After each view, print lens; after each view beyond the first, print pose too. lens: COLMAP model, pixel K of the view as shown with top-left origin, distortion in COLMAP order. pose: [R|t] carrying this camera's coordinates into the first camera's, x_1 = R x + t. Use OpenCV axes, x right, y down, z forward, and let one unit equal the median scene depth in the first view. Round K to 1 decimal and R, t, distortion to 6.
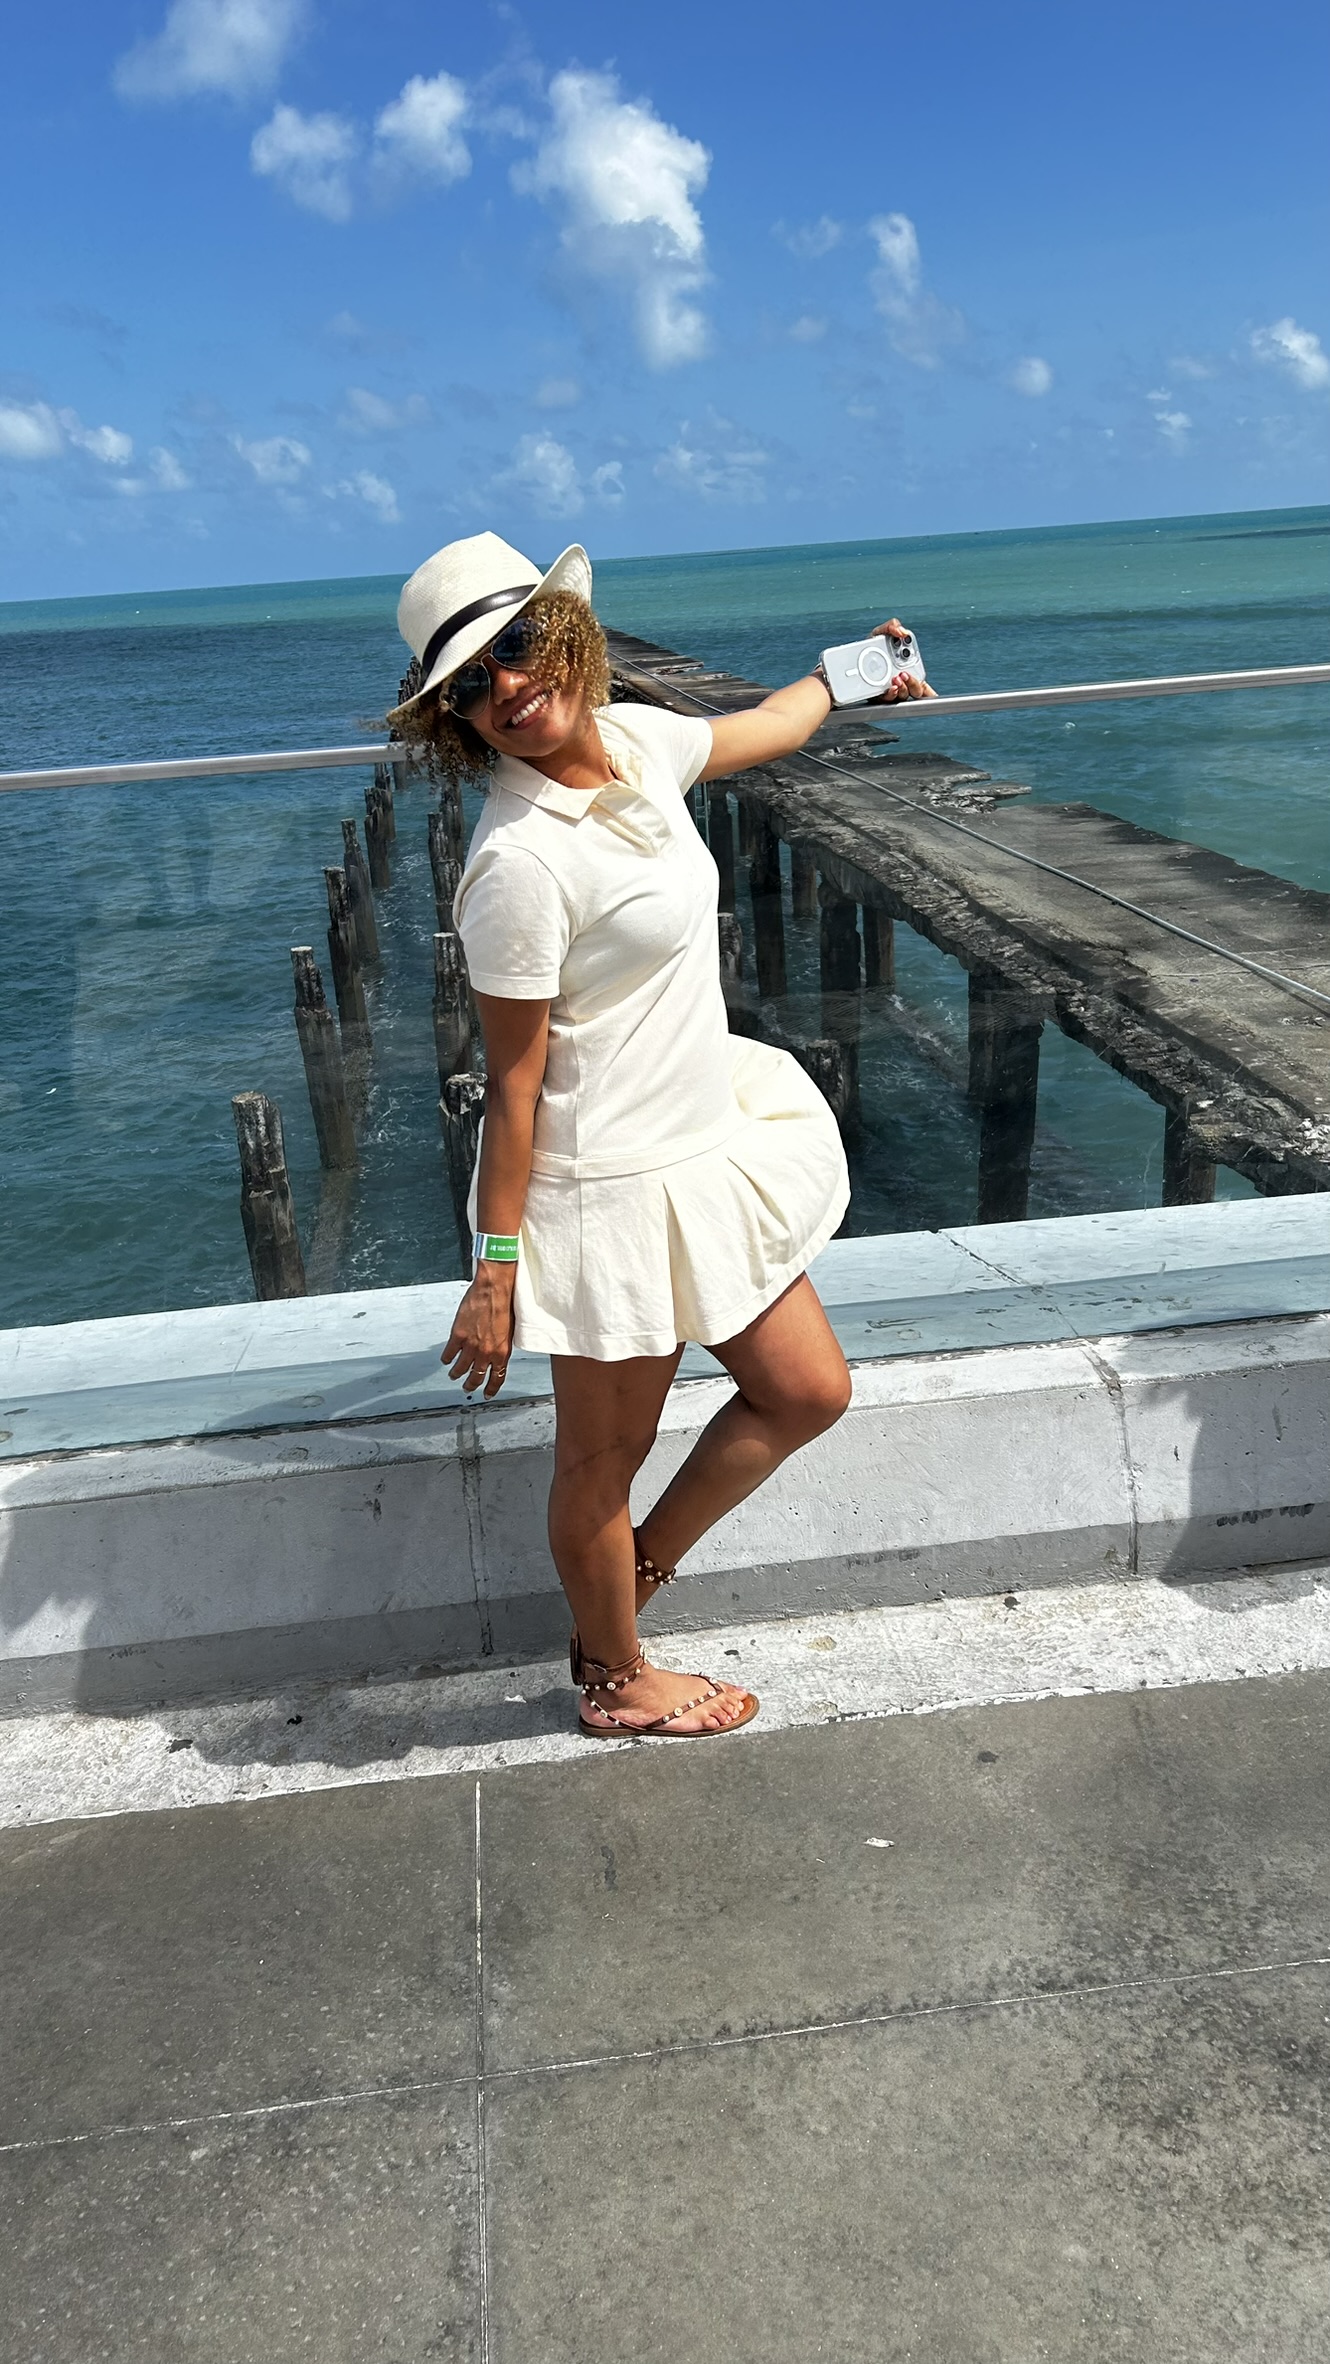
lens RADIAL K [[1837.0, 0, 654.6], [0, 1837.0, 1180.9], [0, 0, 1]] dist [0.028791, -0.013627]
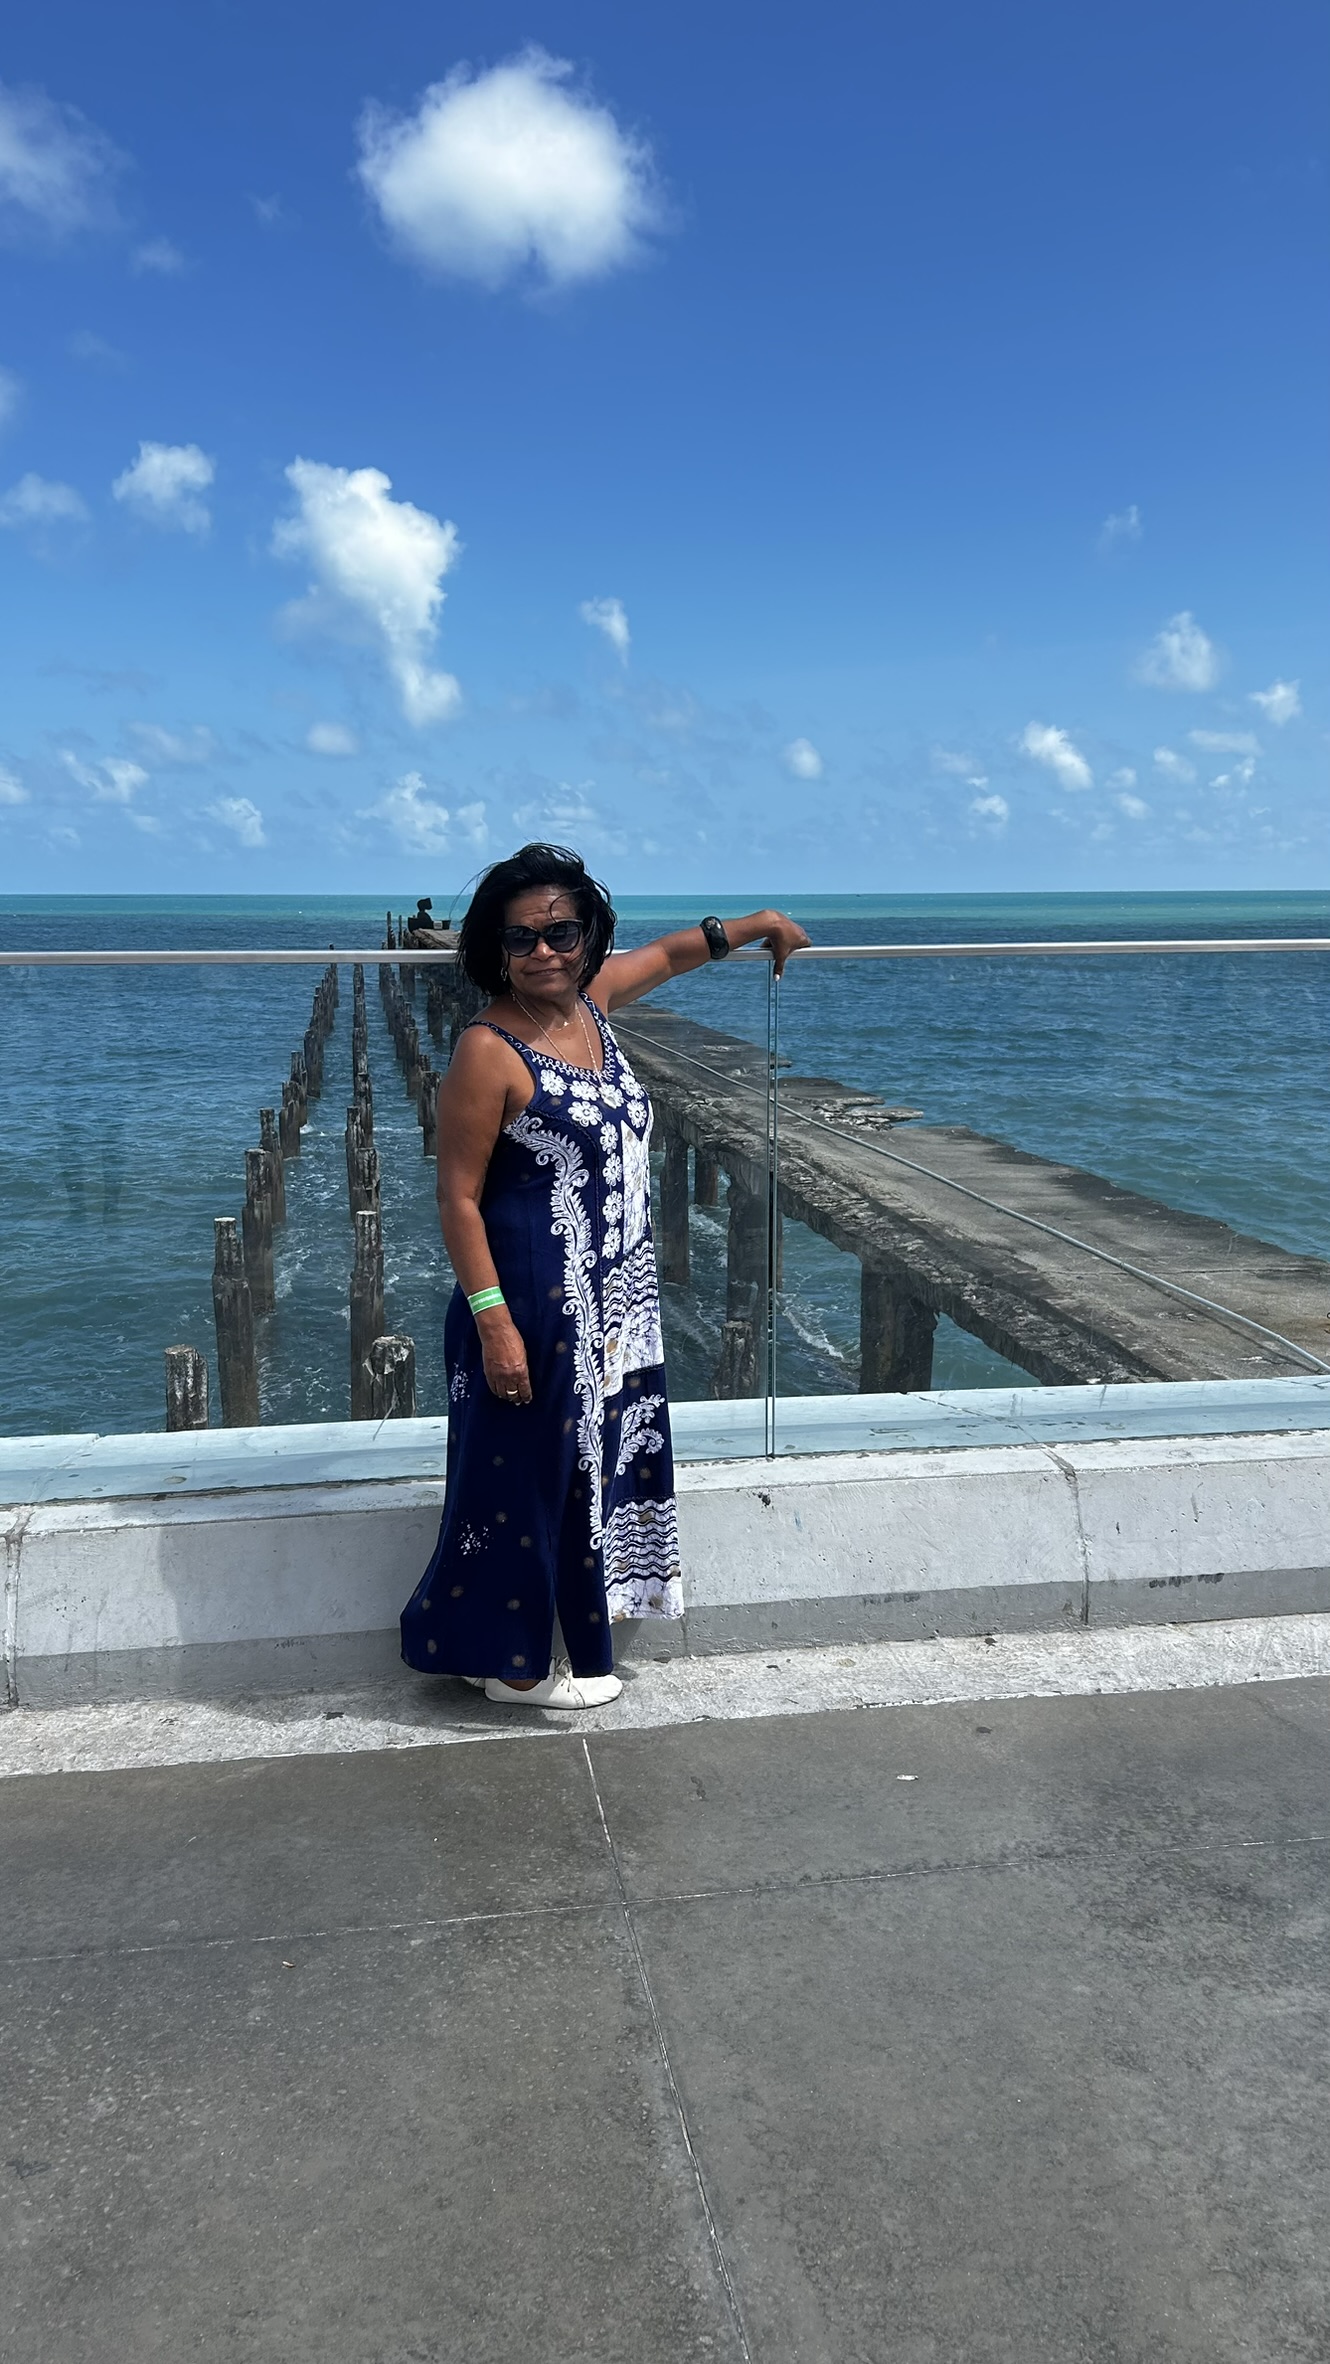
lens RADIAL K [[1832.6, 0, 665.0], [0, 1832.6, 1182.0], [0, 0, 1]] dist [0.028086, -0.011373]
pose [[0.996009, 0.056291, 0.069267, -0.169991], [-0.043575, 0.983951, -0.173037, 0.189325], [-0.077895, 0.169328, 0.982477, -0.344888]]
